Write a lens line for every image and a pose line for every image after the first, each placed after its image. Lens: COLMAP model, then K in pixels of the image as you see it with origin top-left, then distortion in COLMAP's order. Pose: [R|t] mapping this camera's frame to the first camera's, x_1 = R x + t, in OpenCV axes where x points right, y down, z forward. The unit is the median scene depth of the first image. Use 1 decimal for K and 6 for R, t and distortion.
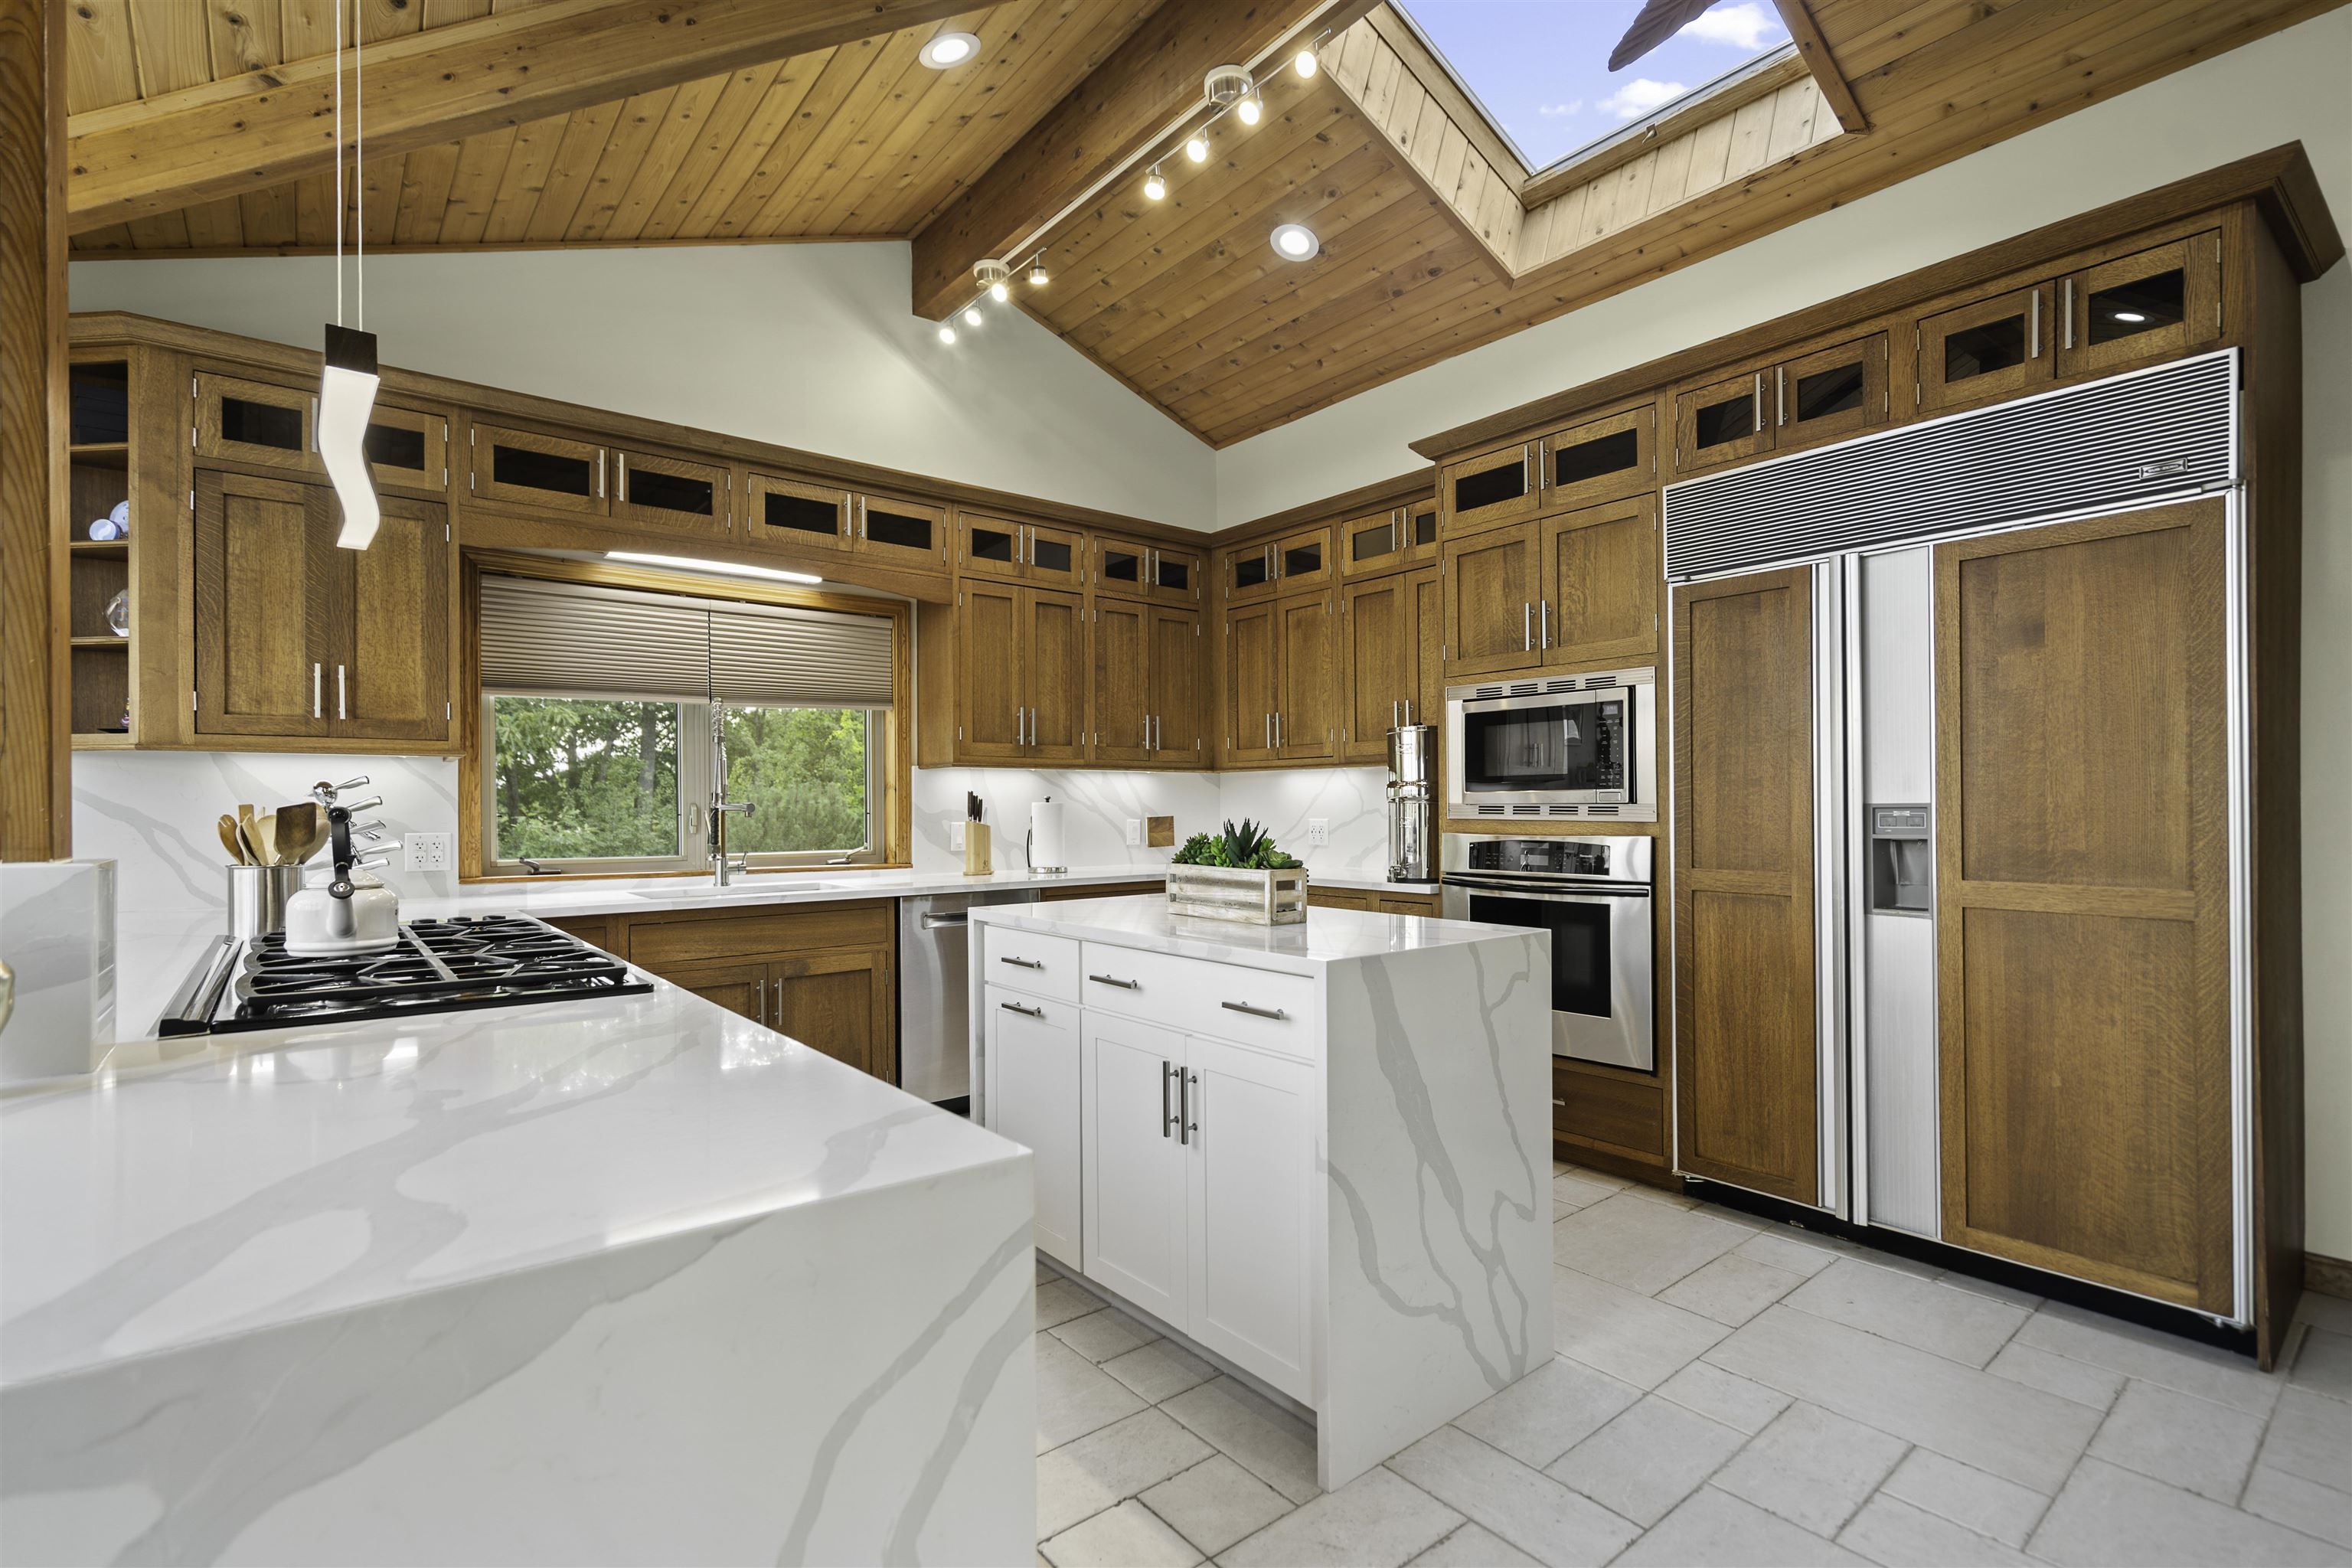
lens RADIAL K [[1078.7, 0, 1165.3], [0, 1078.7, 803.3], [0, 0, 1]] dist [-0.003293, 0.003477]
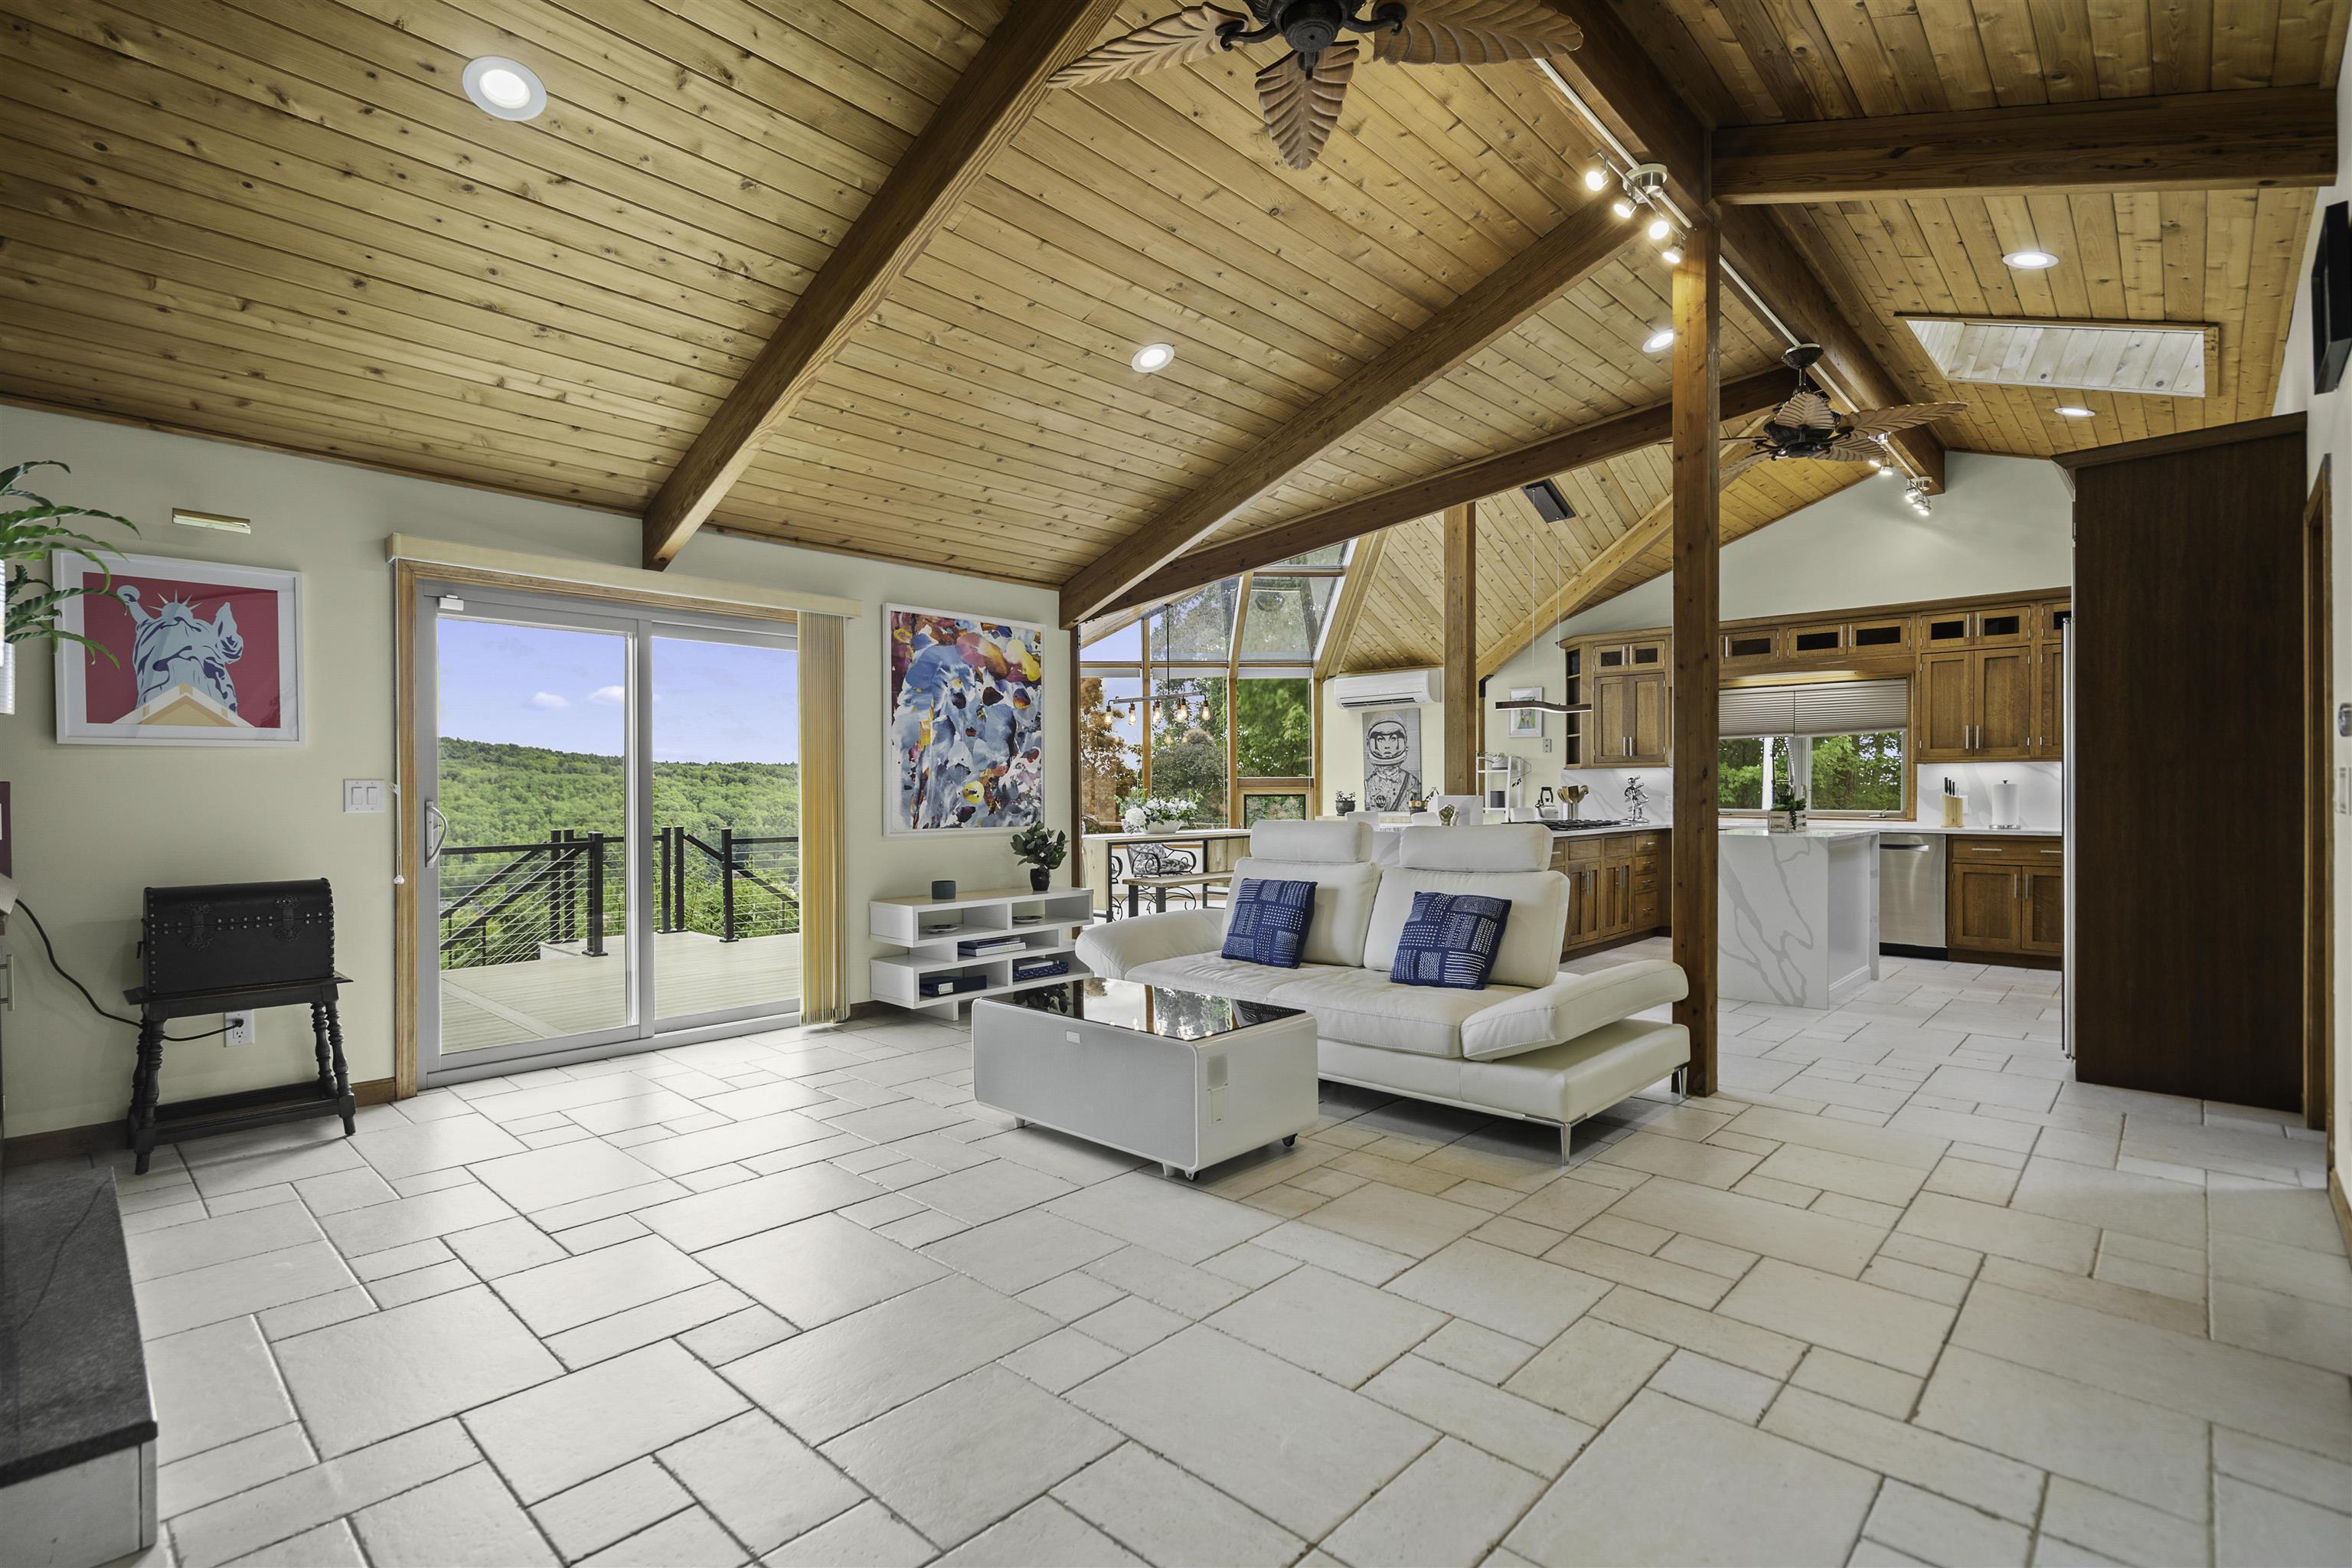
lens RADIAL K [[1078.7, 0, 1165.4], [0, 1078.7, 801.9], [0, 0, 1]] dist [-0.003293, 0.003477]
pose [[0.135383, 0.015064, -0.990679, 1.616991], [0.004469, 0.999865, 0.015815, -0.005451], [0.990783, -0.006568, 0.135298, -0.522304]]
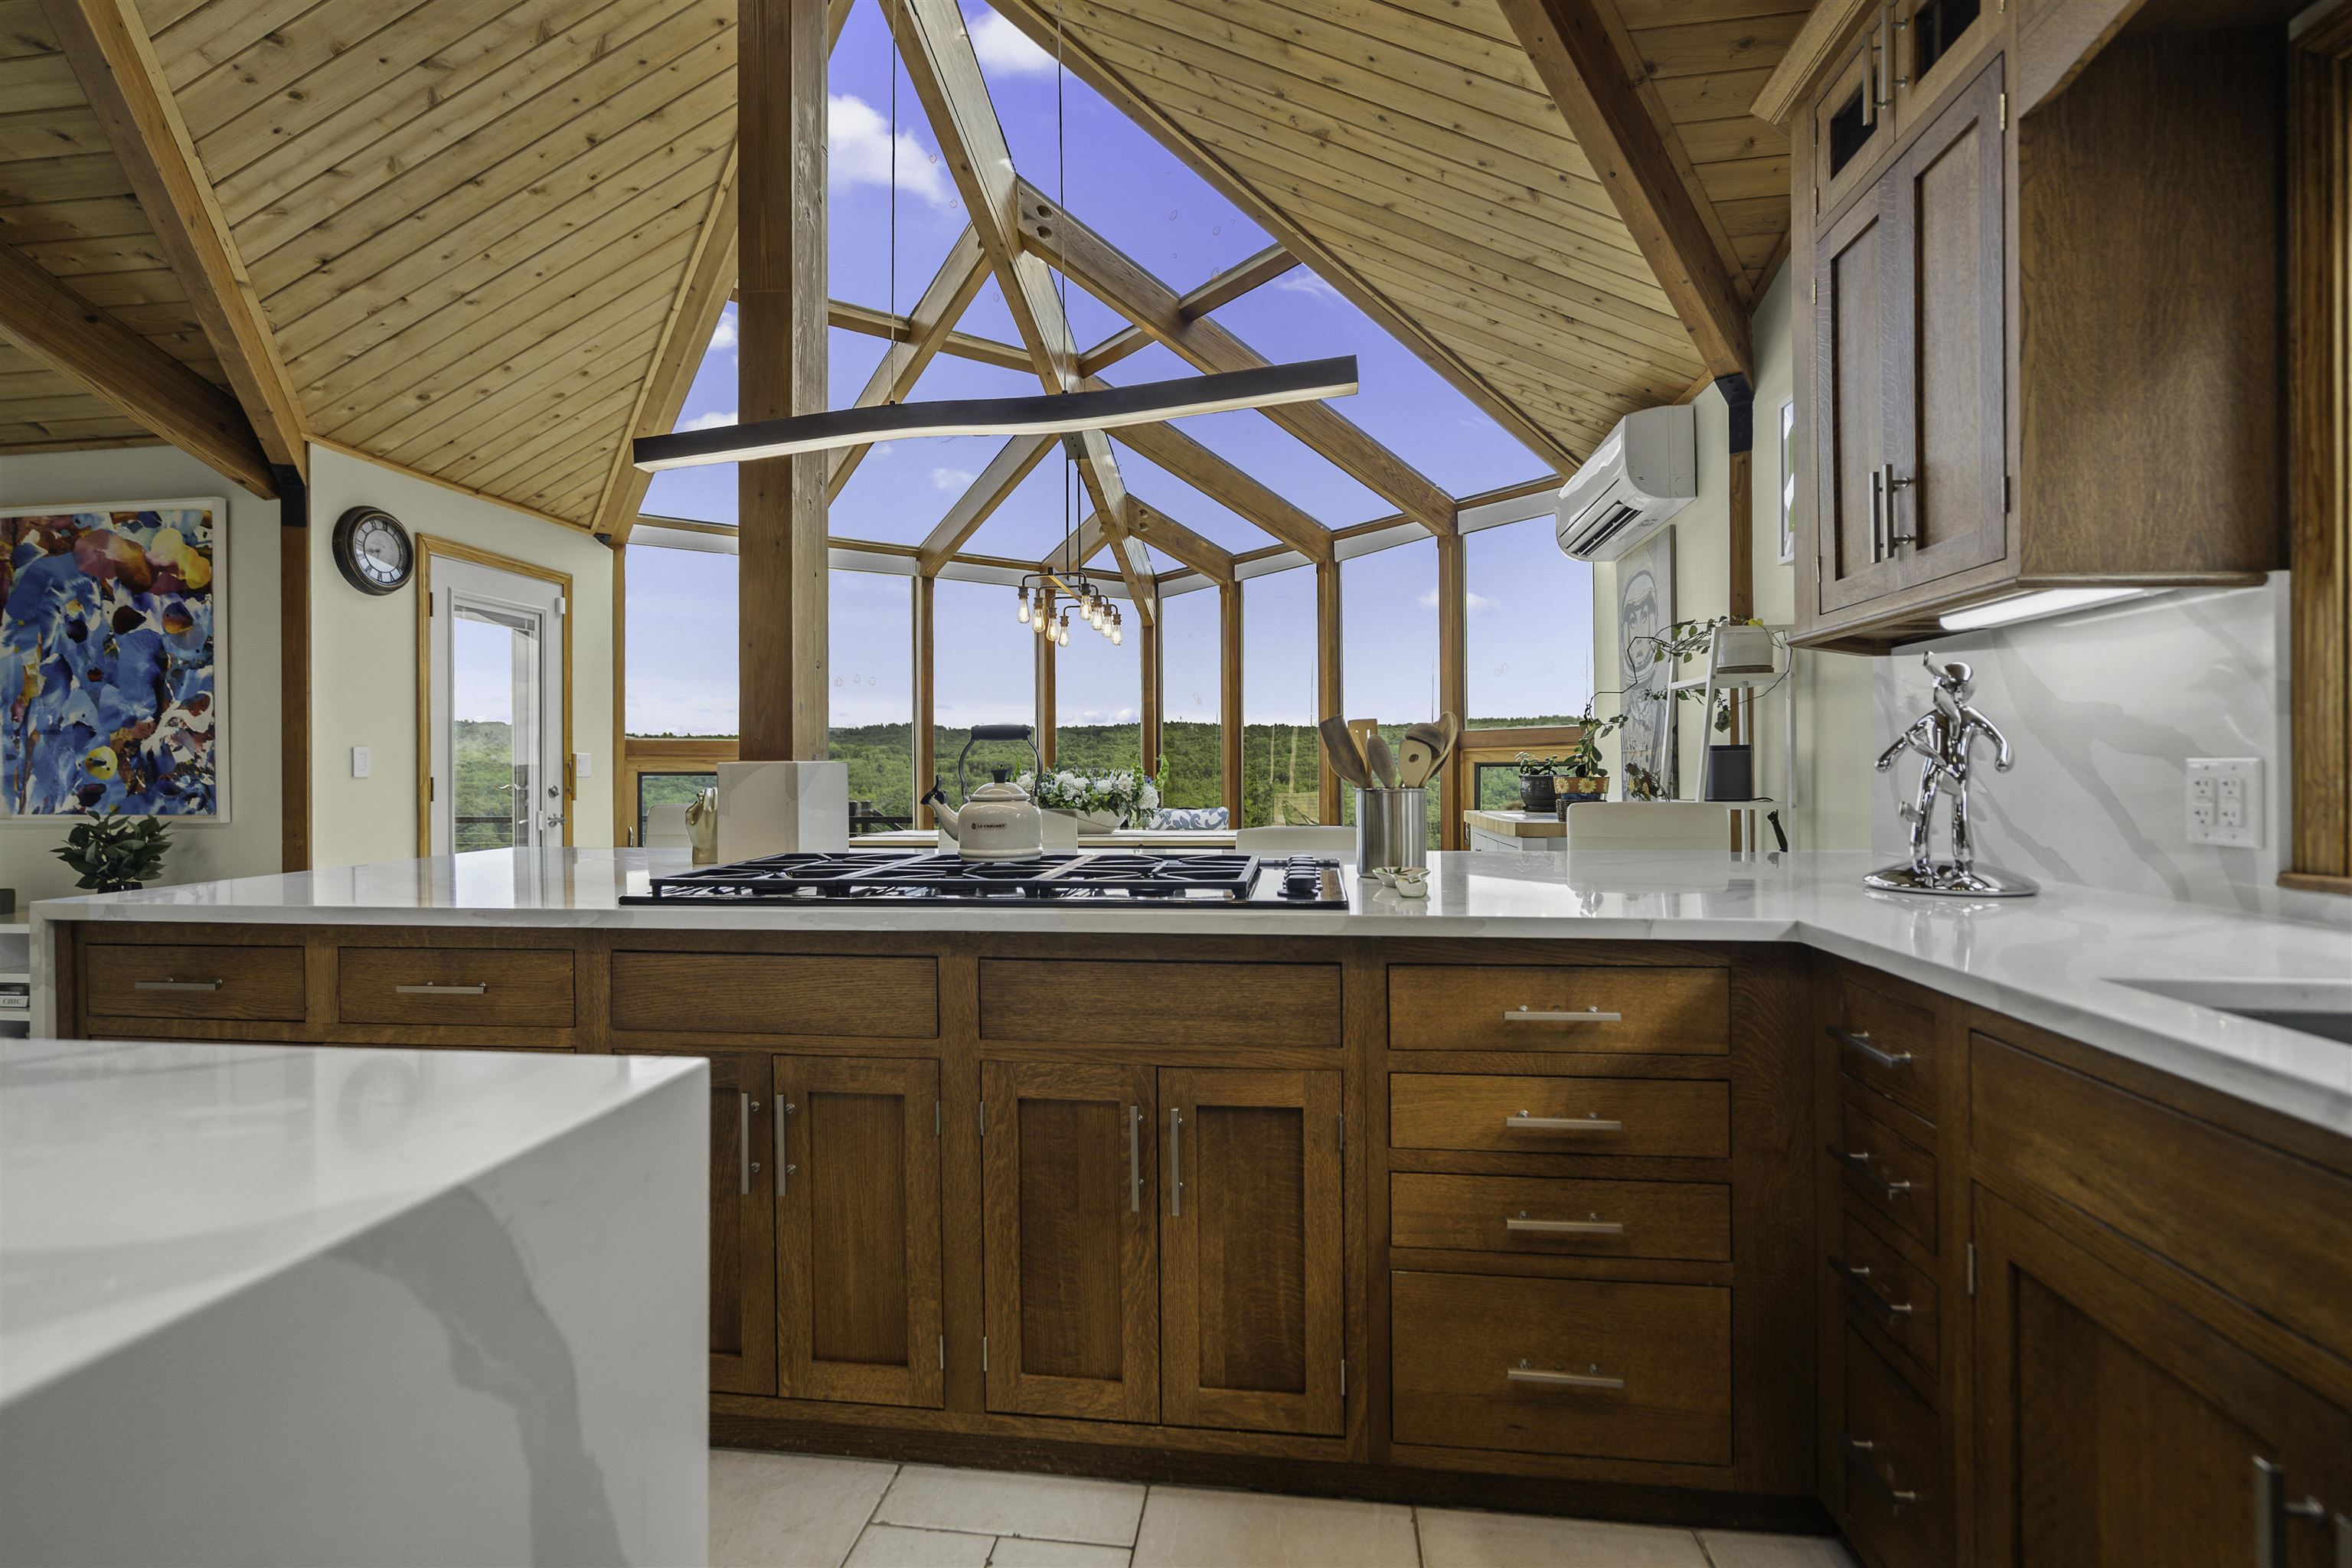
lens RADIAL K [[1078.7, 0, 1158.7], [0, 1078.7, 762.4], [0, 0, 1]] dist [-0.003293, 0.003477]
pose [[-0.731858, 0.005980, -0.681431, -0.084483], [0.013386, 0.999895, -0.005601, 0.024651], [0.681326, -0.013221, -0.731861, 0.971489]]
